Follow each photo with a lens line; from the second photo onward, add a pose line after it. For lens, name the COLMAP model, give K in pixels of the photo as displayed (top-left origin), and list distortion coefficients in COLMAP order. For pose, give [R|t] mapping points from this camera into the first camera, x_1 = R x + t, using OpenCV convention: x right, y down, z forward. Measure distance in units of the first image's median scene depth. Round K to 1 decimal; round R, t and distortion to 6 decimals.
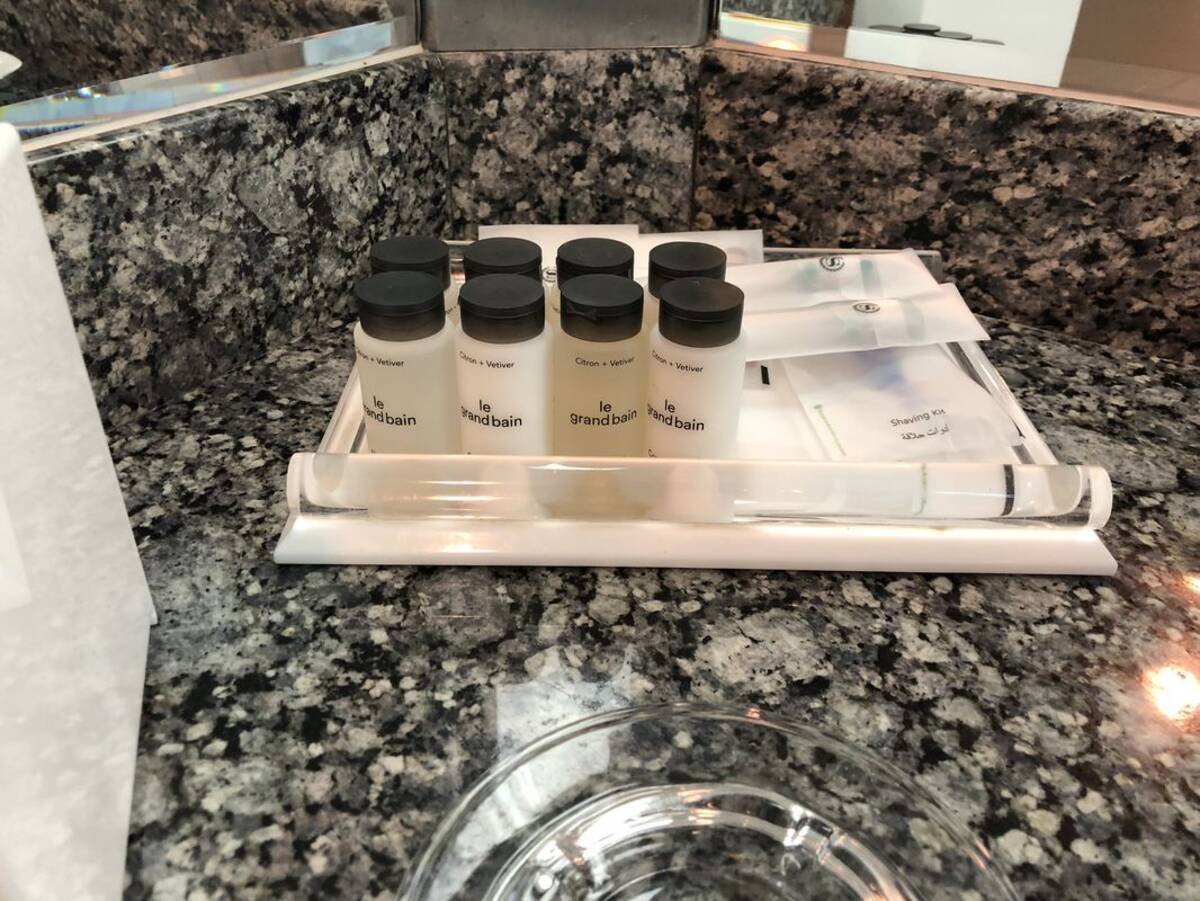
lens RADIAL K [[981.6, 0, 601.7], [0, 981.6, 451.1], [0, 0, 1]] dist [-0.011033, -0.007936]
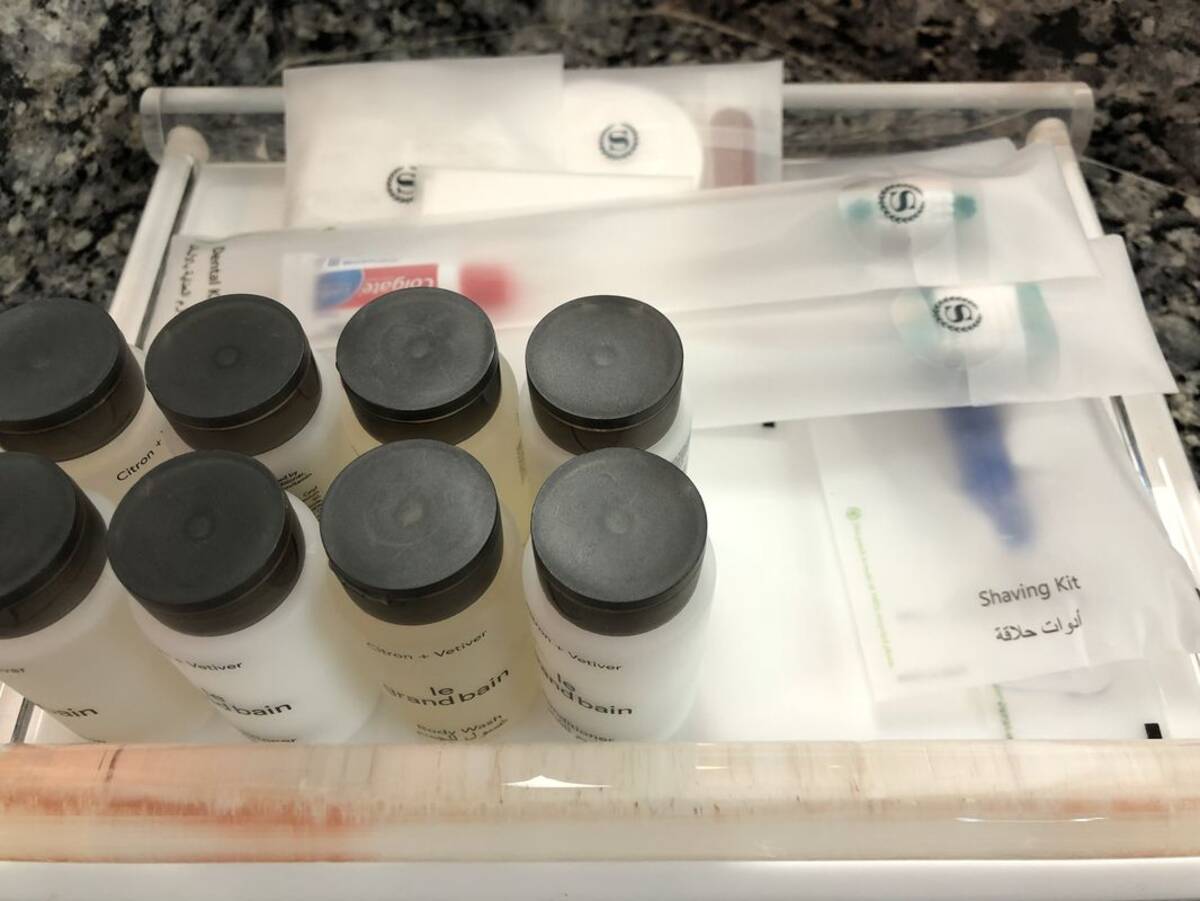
lens RADIAL K [[1039.6, 0, 597.9], [0, 1039.6, 449.9], [0, 0, 1]] dist [0.012829, -0.008988]
pose [[0.999656, -0.016342, -0.020499, 0.064255], [0.023179, 0.916266, 0.399900, -0.262695], [0.012247, -0.400238, 0.916329, 0.352143]]
